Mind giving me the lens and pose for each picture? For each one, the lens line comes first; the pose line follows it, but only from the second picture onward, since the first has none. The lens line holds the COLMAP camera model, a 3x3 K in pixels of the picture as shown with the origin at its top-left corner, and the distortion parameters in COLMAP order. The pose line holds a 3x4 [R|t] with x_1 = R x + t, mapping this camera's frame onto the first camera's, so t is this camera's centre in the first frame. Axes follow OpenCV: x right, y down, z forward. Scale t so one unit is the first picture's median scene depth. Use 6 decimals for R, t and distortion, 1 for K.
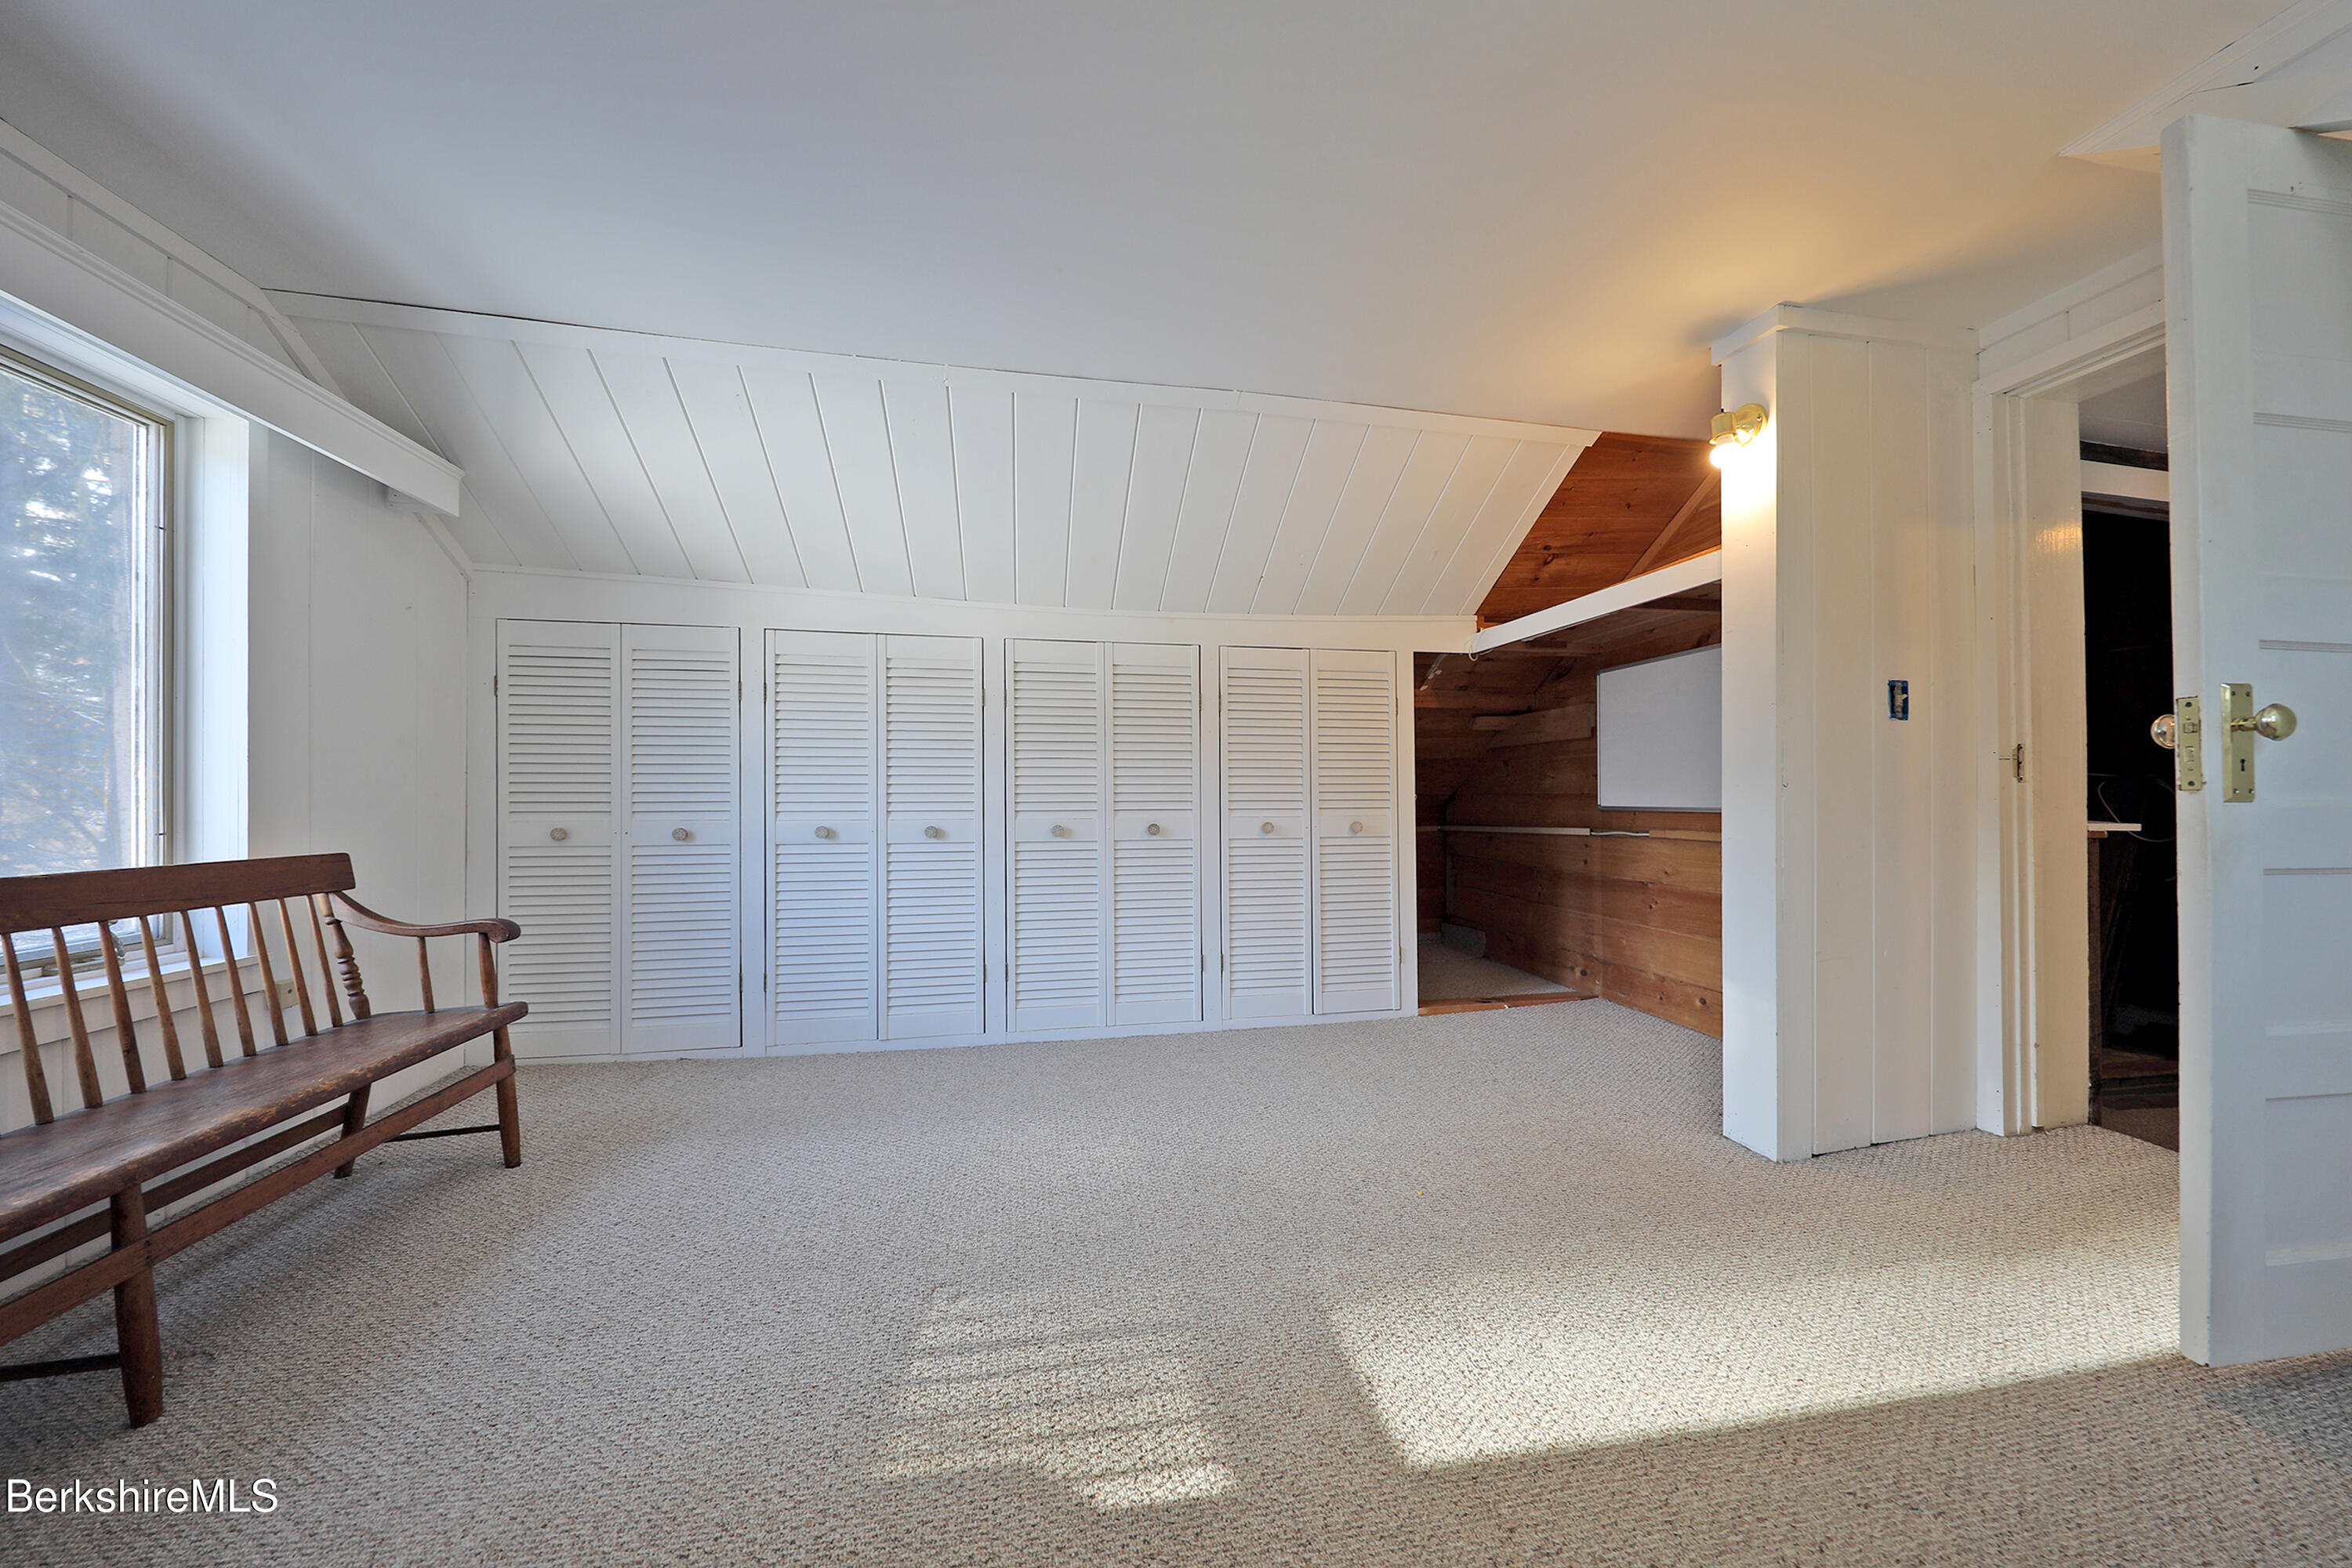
lens RADIAL K [[742.0, 0, 1179.7], [0, 742.0, 796.0], [0, 0, 1]] dist [-0.000083, -0.000007]
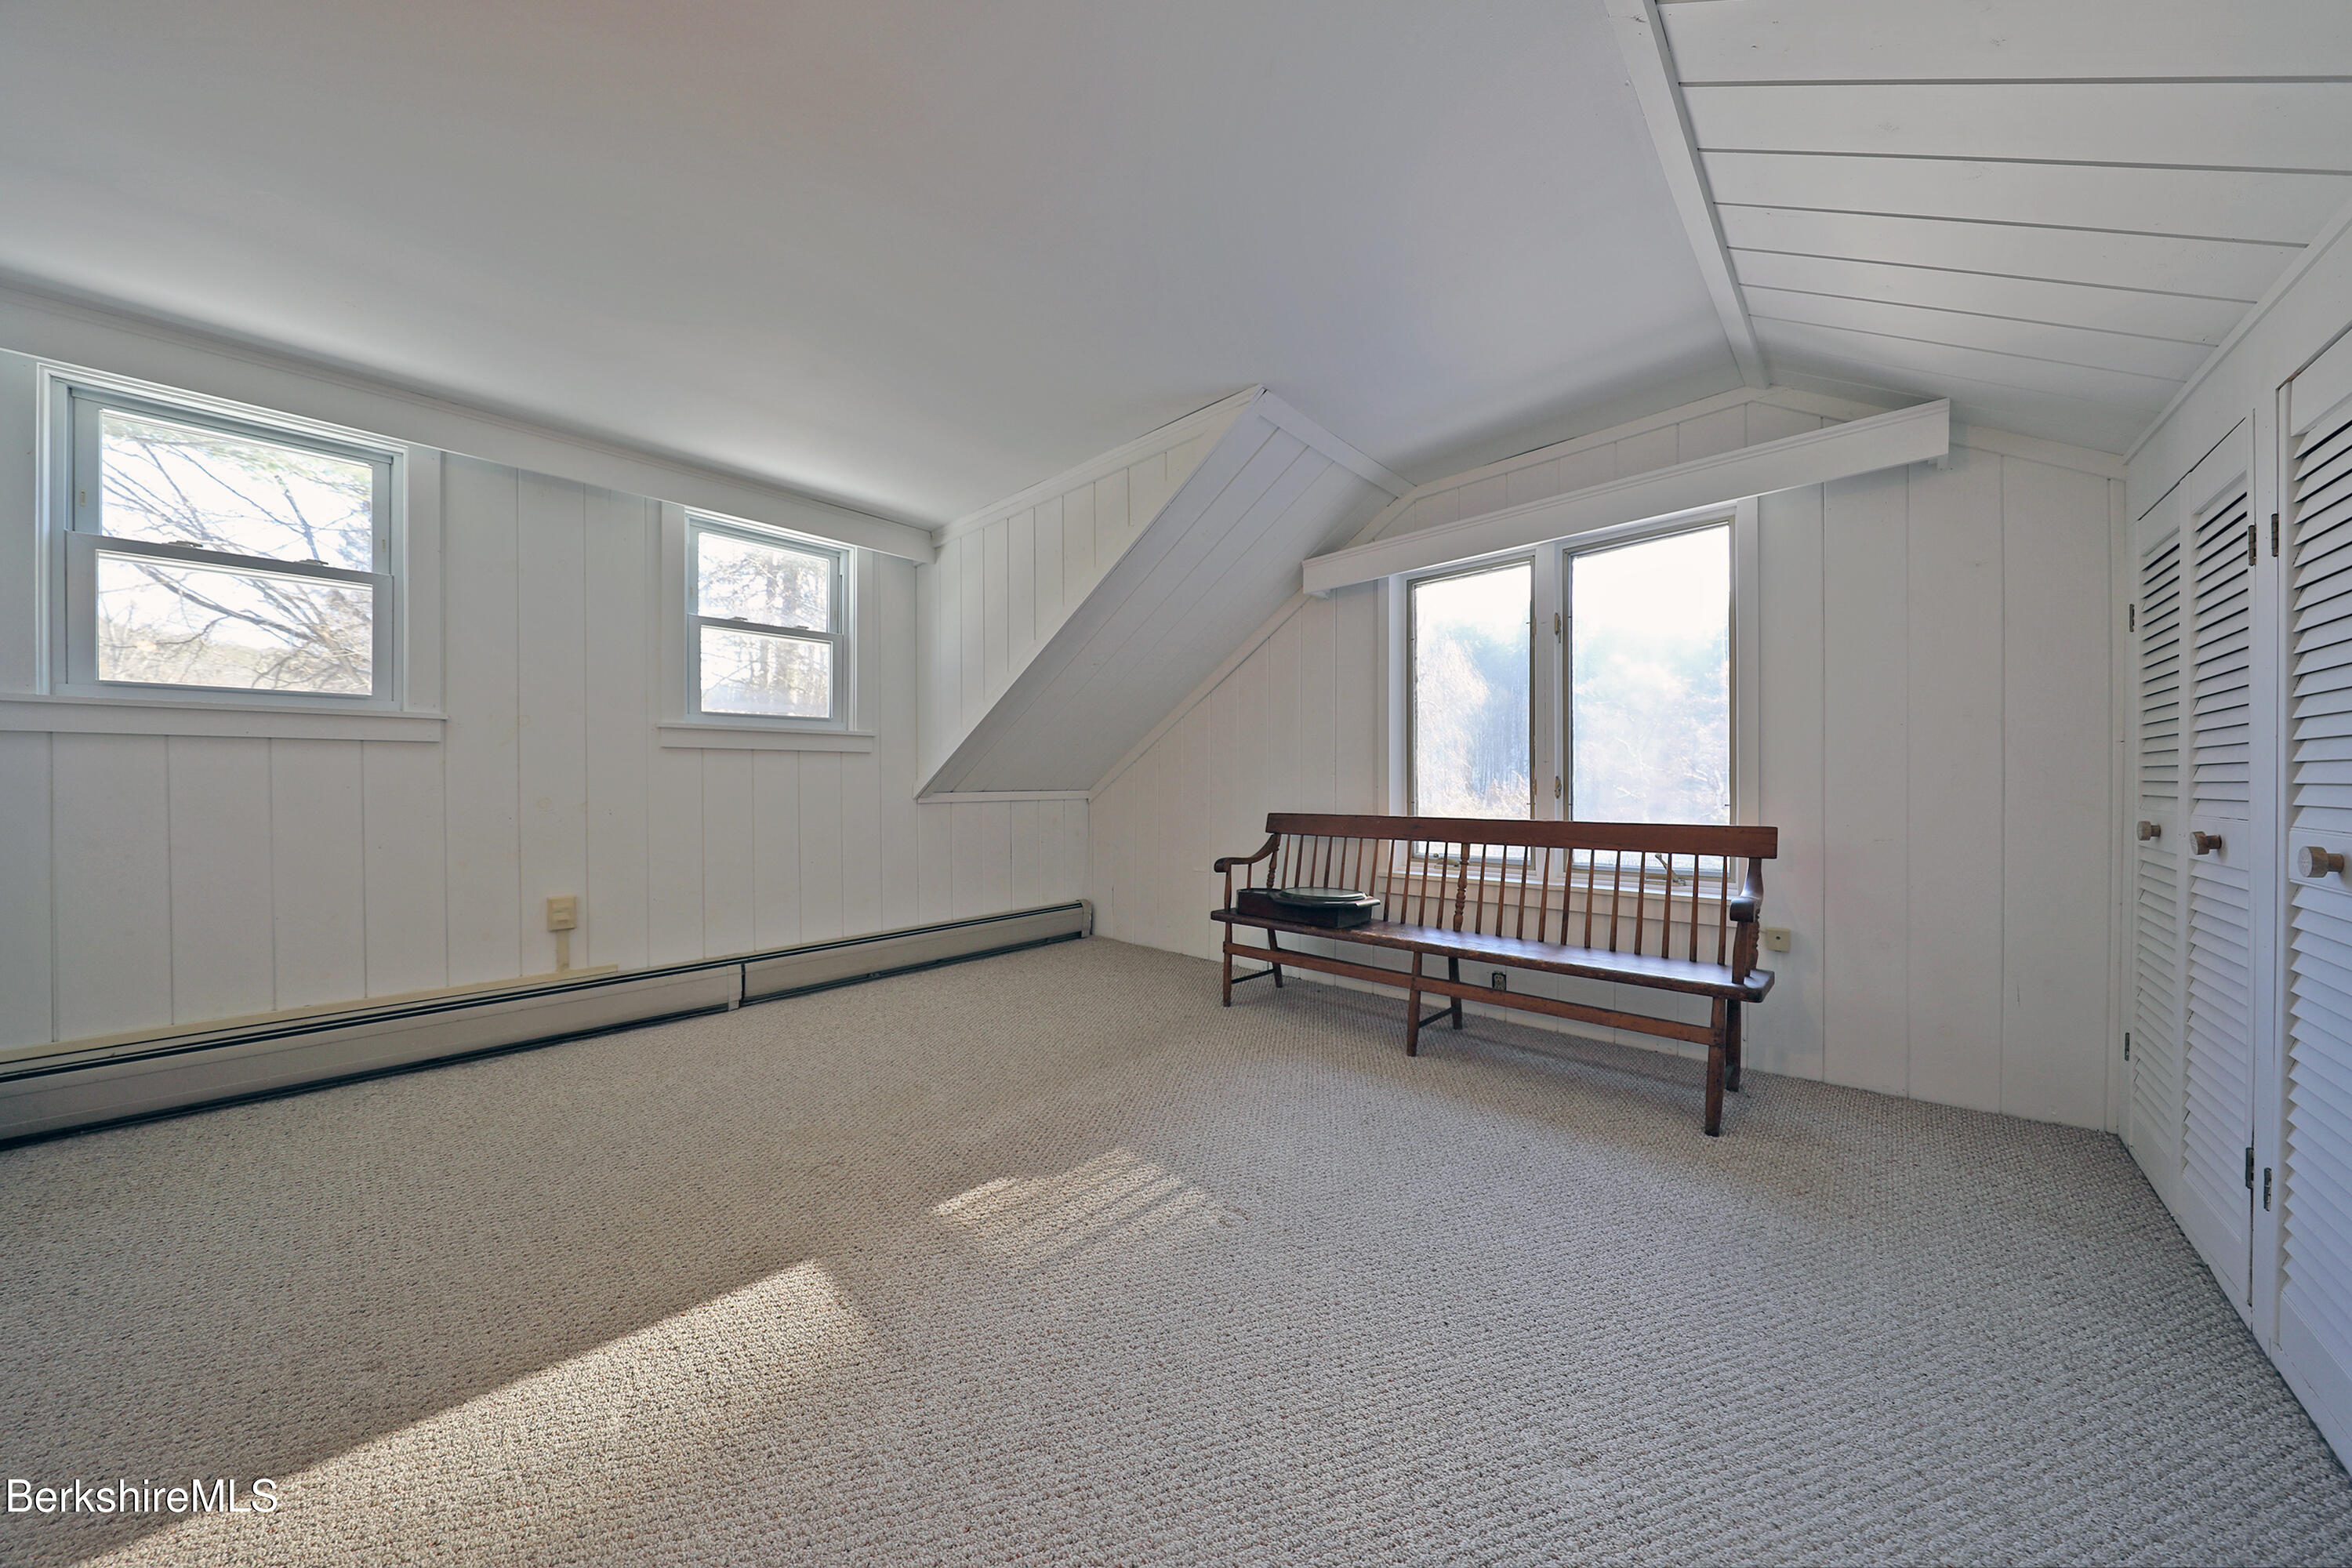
lens RADIAL K [[742.0, 0, 1179.1], [0, 742.0, 785.0], [0, 0, 1]] dist [-0.000083, -0.000007]
pose [[-0.798812, 0.009698, -0.601503, 0.482075], [0.012580, 0.999921, -0.000586, 0.000101], [0.601449, -0.008035, -0.798871, 2.080345]]
